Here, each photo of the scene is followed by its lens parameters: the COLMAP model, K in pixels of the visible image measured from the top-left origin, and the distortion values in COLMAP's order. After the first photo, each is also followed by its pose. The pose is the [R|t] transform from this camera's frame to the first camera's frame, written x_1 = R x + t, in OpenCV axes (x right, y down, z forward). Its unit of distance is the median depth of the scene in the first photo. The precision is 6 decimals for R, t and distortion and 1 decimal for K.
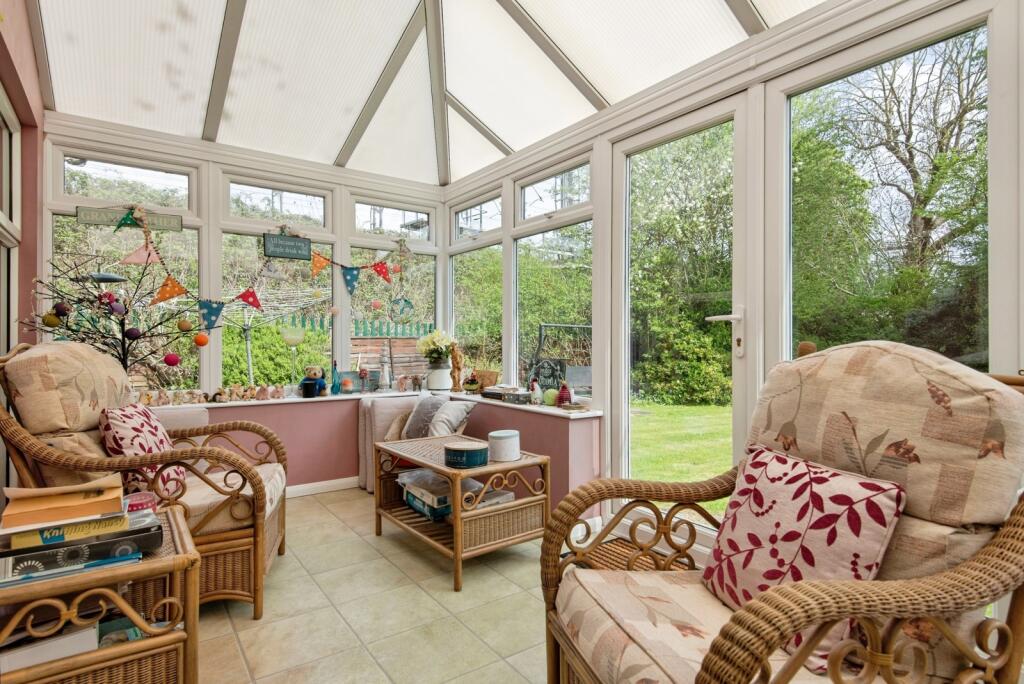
lens RADIAL K [[539.8, 0, 509.9], [0, 539.8, 336.2], [0, 0, 1]] dist [0.043888, -0.023067]
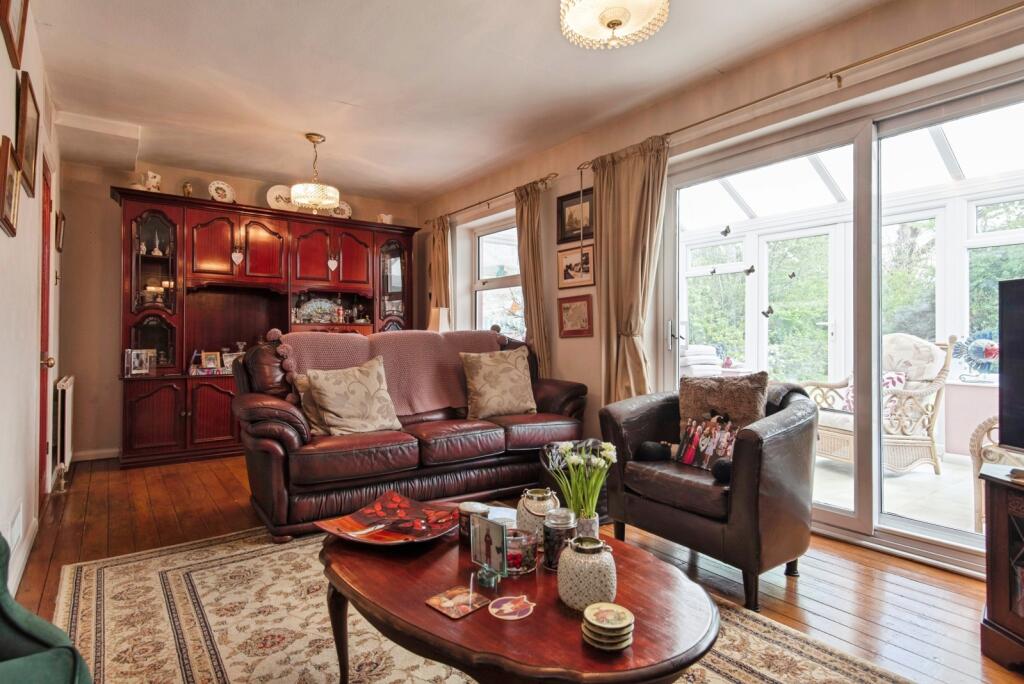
lens RADIAL K [[539.8, 0, 509.9], [0, 539.8, 336.2], [0, 0, 1]] dist [0.043888, -0.023067]
pose [[0.999862, -0.004880, 0.015907, -1.443850], [0.004712, 0.999933, 0.010577, -0.016621], [-0.015958, -0.010500, 0.999818, -1.896667]]
